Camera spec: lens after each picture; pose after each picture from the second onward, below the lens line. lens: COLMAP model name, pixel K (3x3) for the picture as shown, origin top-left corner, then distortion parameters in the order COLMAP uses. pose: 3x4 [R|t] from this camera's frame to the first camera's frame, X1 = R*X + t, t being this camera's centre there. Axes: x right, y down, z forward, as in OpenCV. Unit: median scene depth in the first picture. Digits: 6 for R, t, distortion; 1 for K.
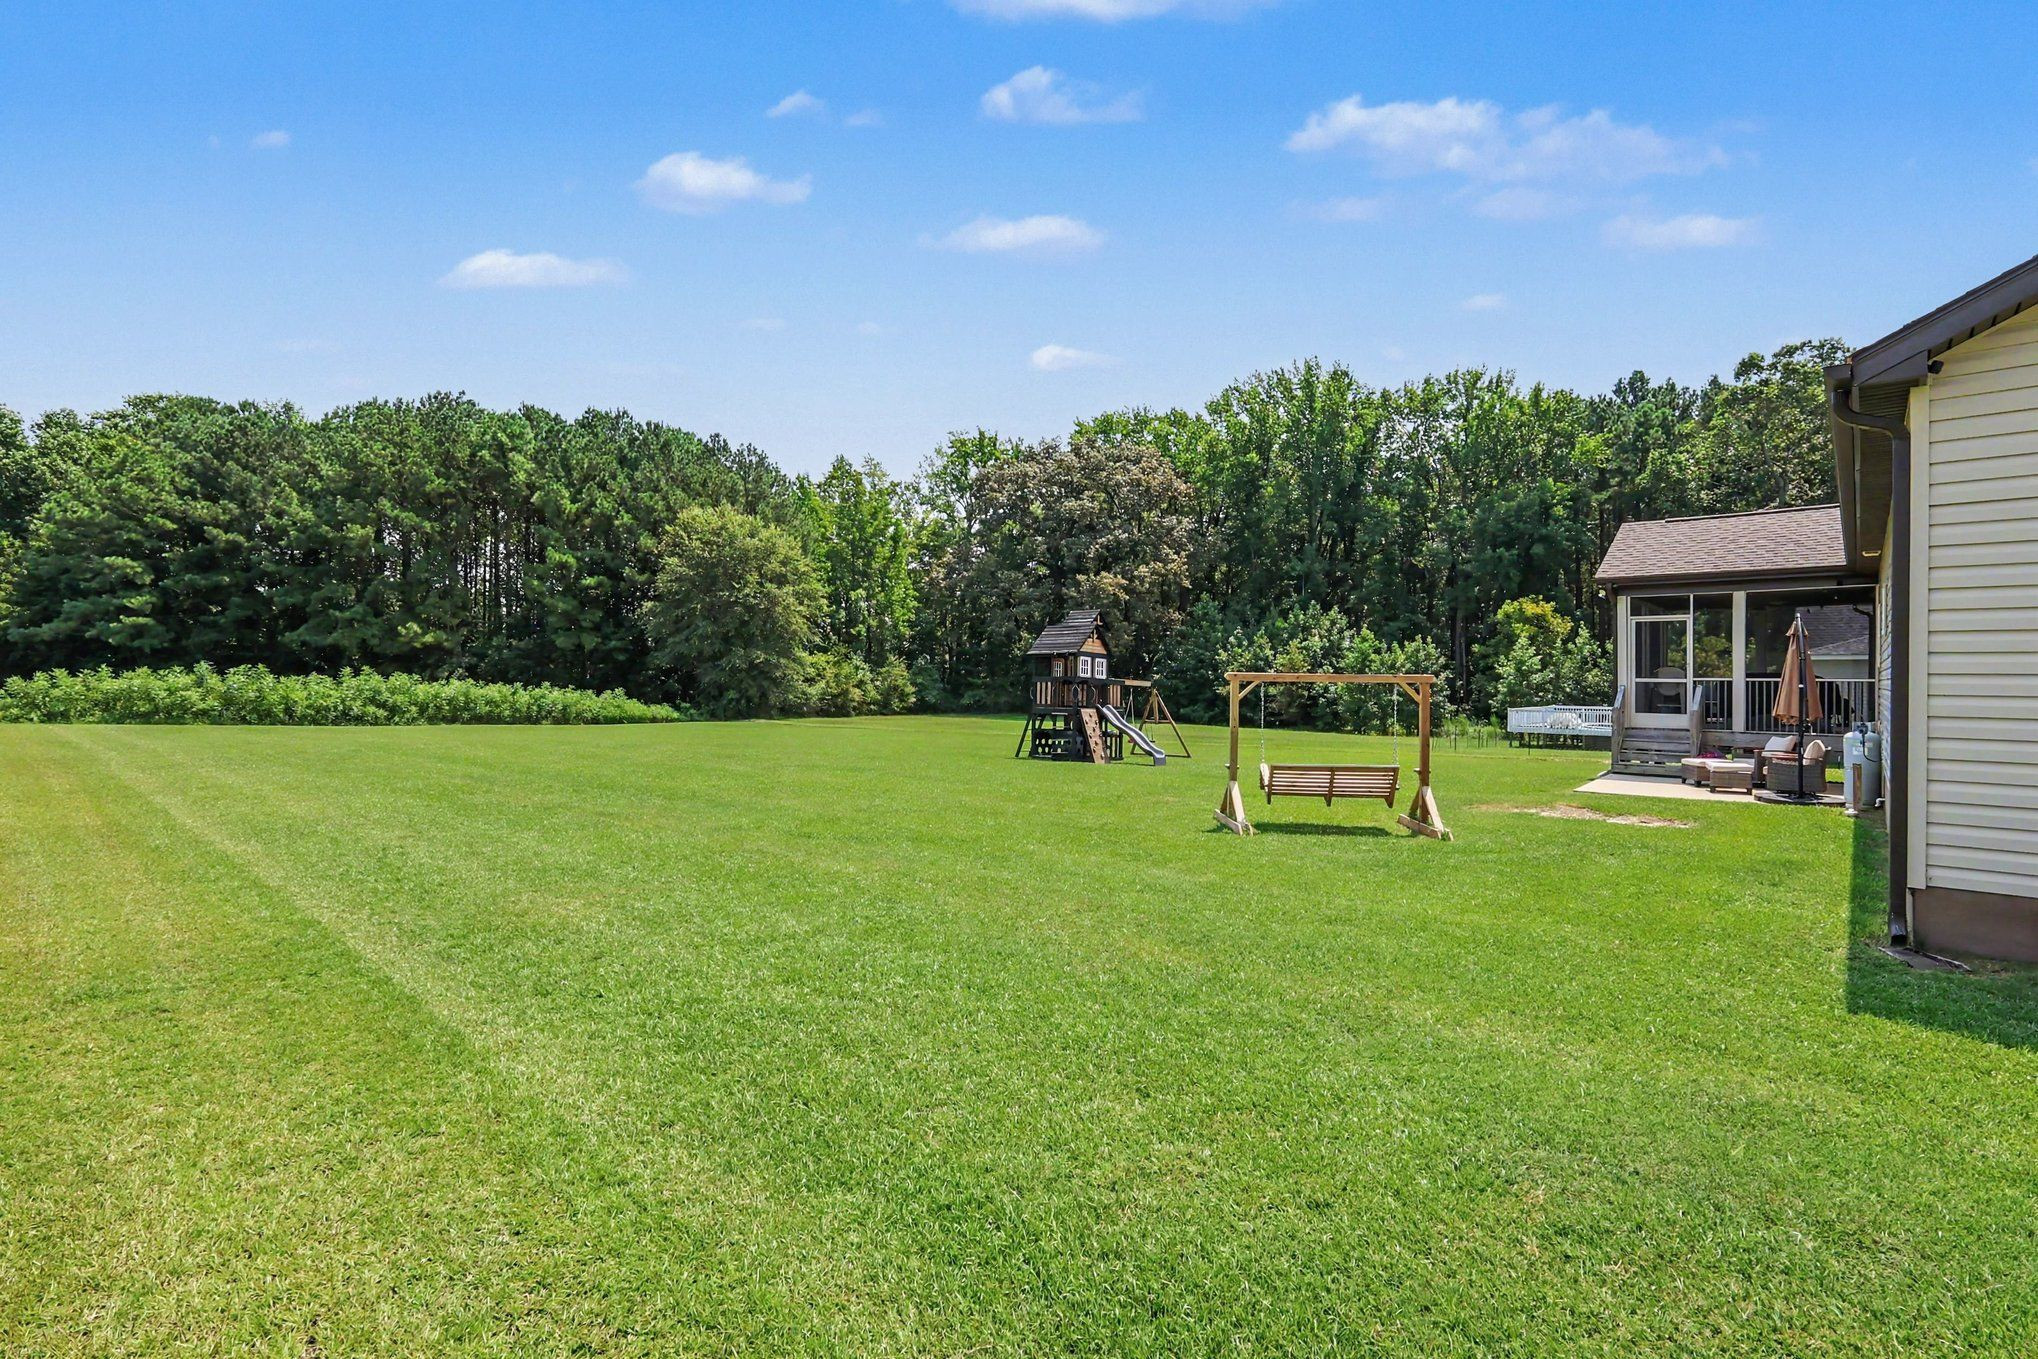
lens RADIAL K [[933.1, 0, 1019.1], [0, 933.1, 667.1], [0, 0, 1]] dist [-0.009906, 0.002567]
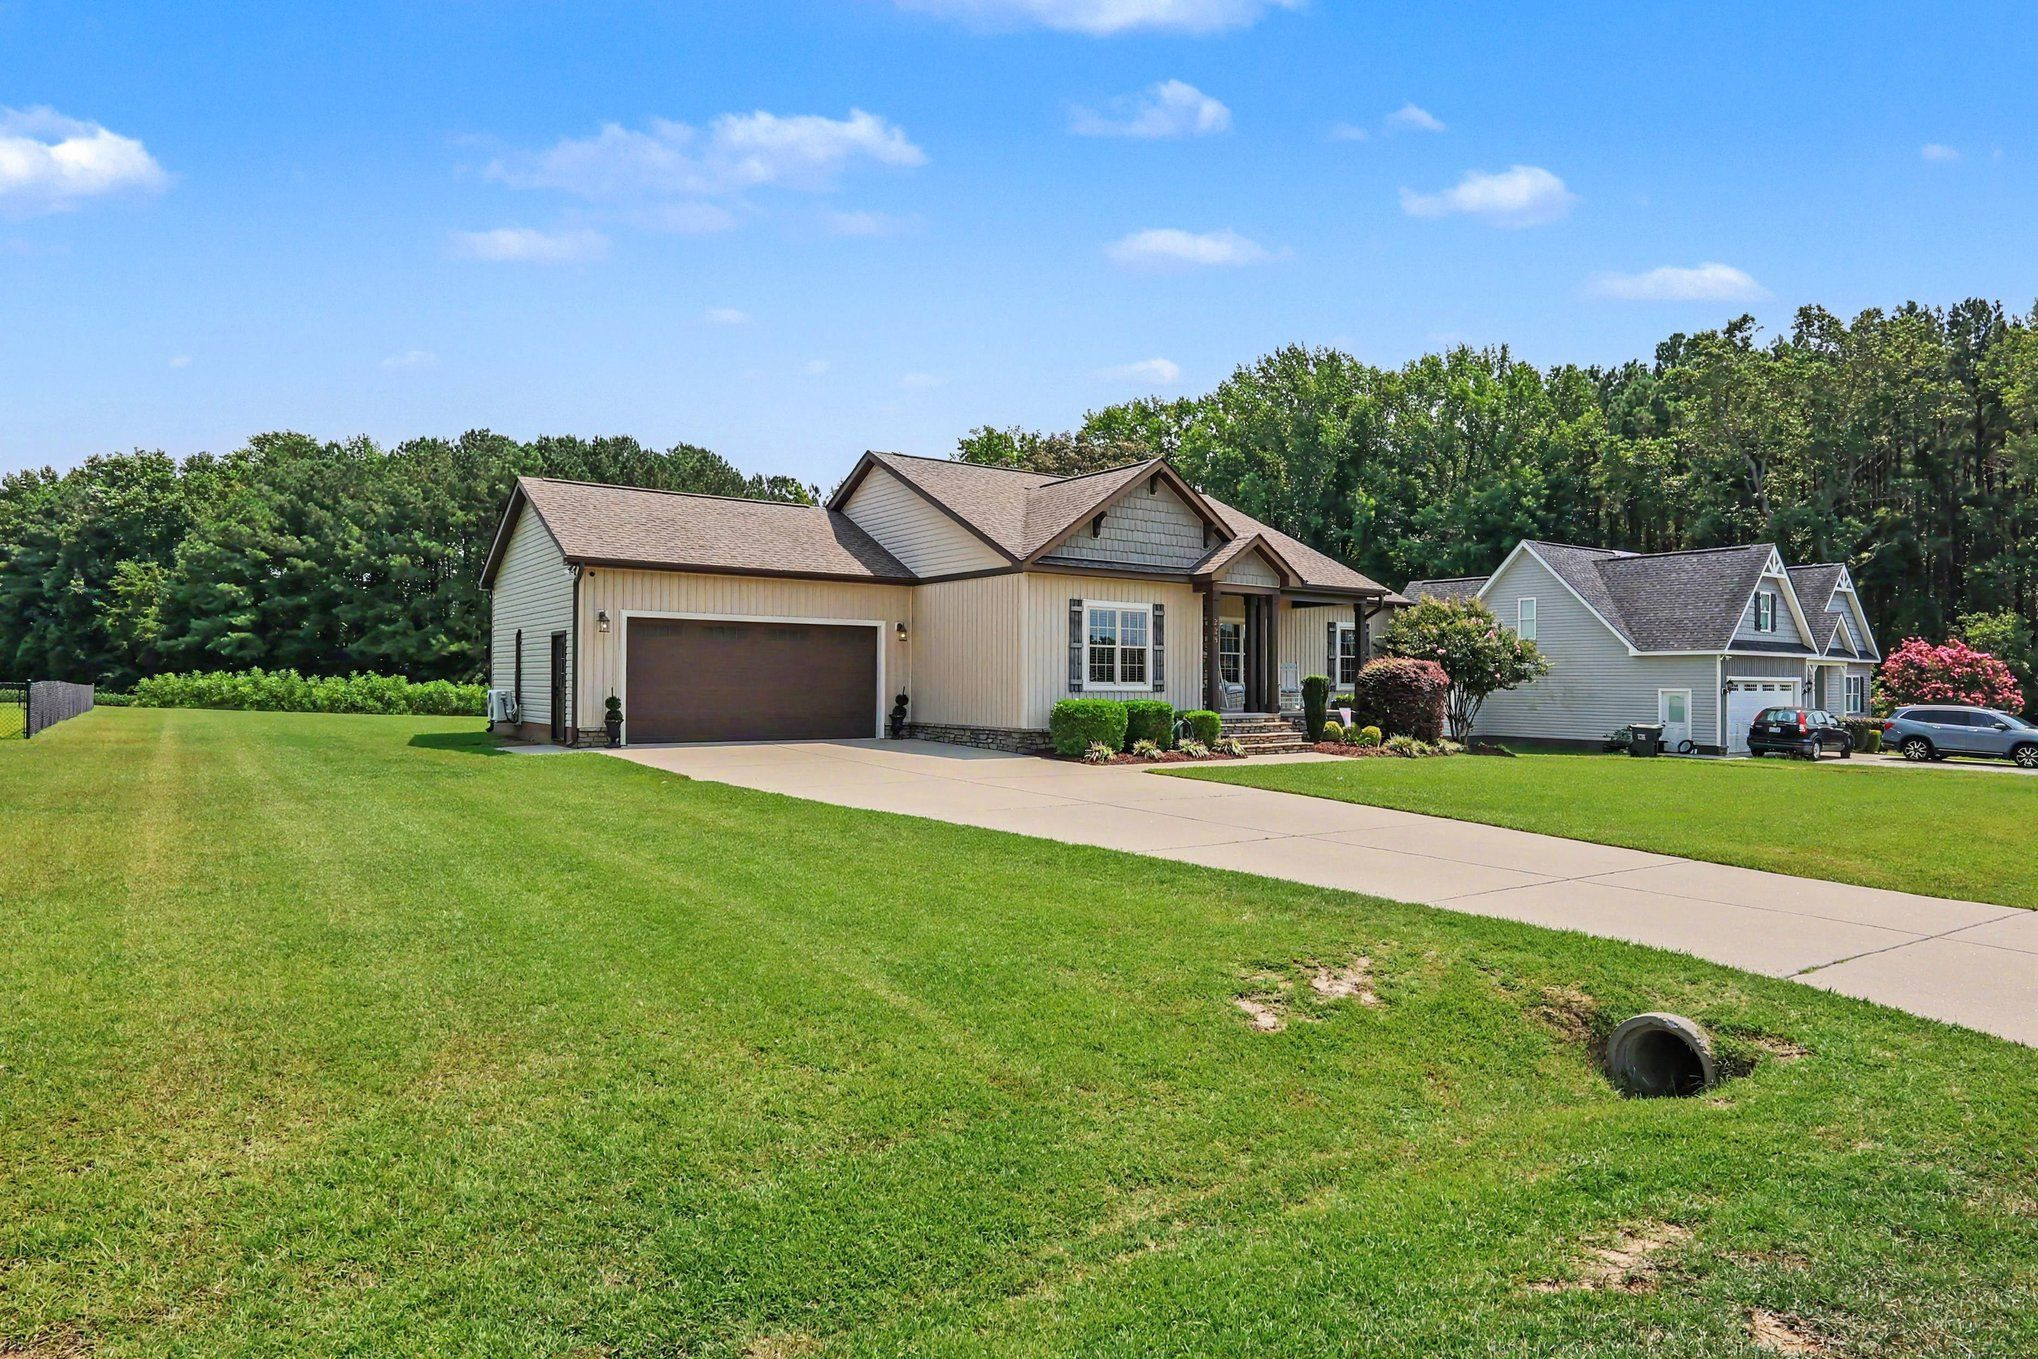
lens RADIAL K [[1174.8, 0, 1010.9], [0, 1174.8, 688.3], [0, 0, 1]] dist [0.004163, 0.002241]
pose [[0.975265, 0.000612, -0.221038, 0.390460], [0.002014, 0.999930, 0.011651, 0.005204], [0.221030, -0.011808, 0.975196, -0.304737]]
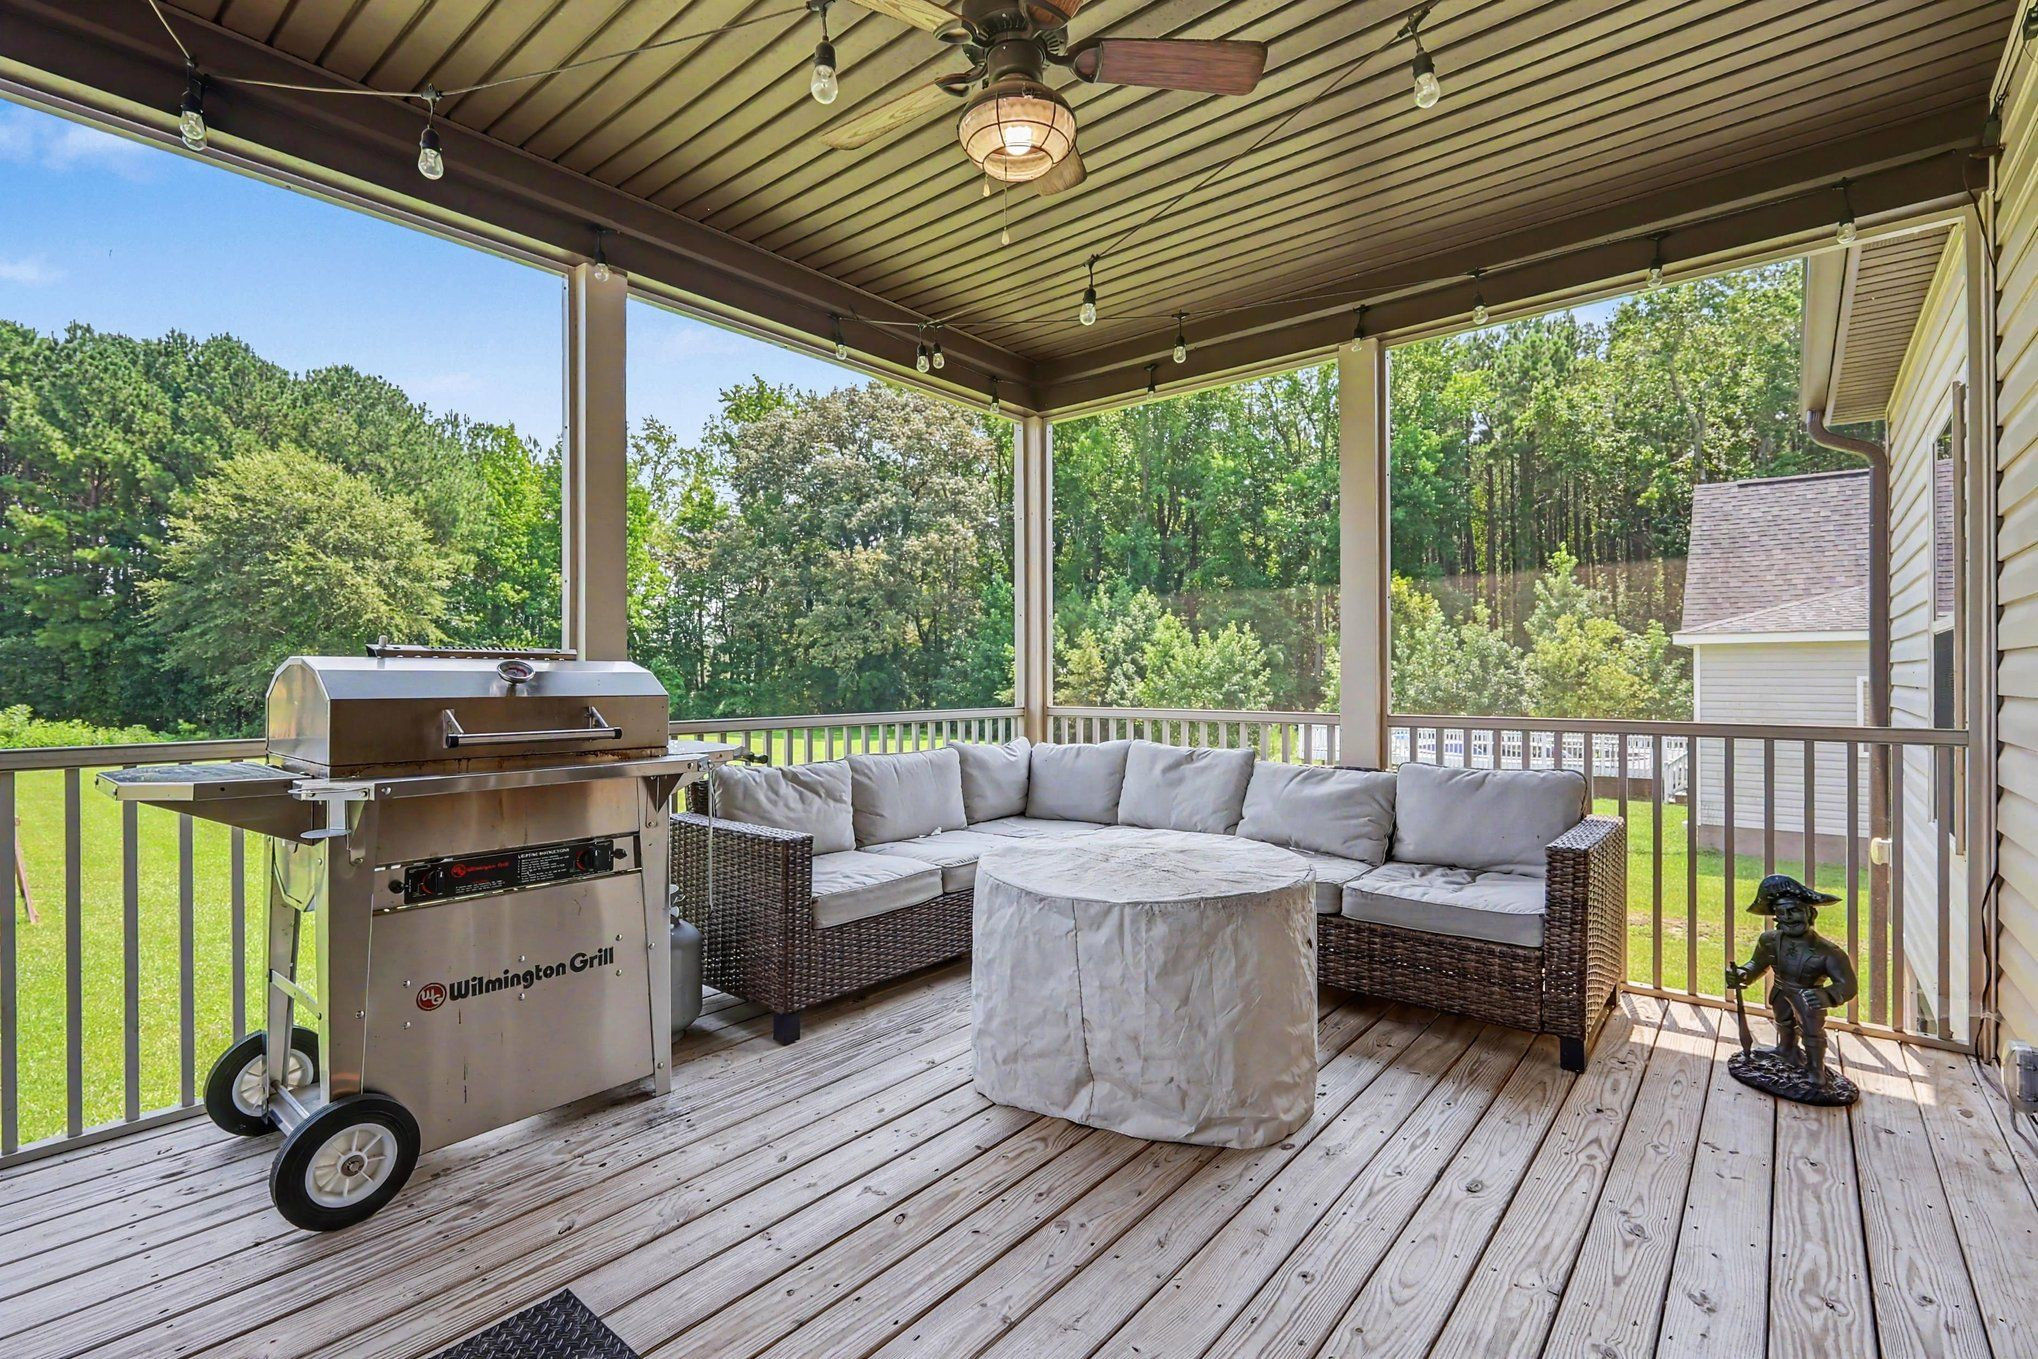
lens RADIAL K [[933.1, 0, 1013.4], [0, 933.1, 673.4], [0, 0, 1]] dist [-0.009906, 0.002567]
pose [[0.999245, -0.008126, 0.037981, 0.231781], [0.007843, 0.999940, 0.007593, 0.000649], [-0.038040, -0.007289, 0.999250, 0.257332]]
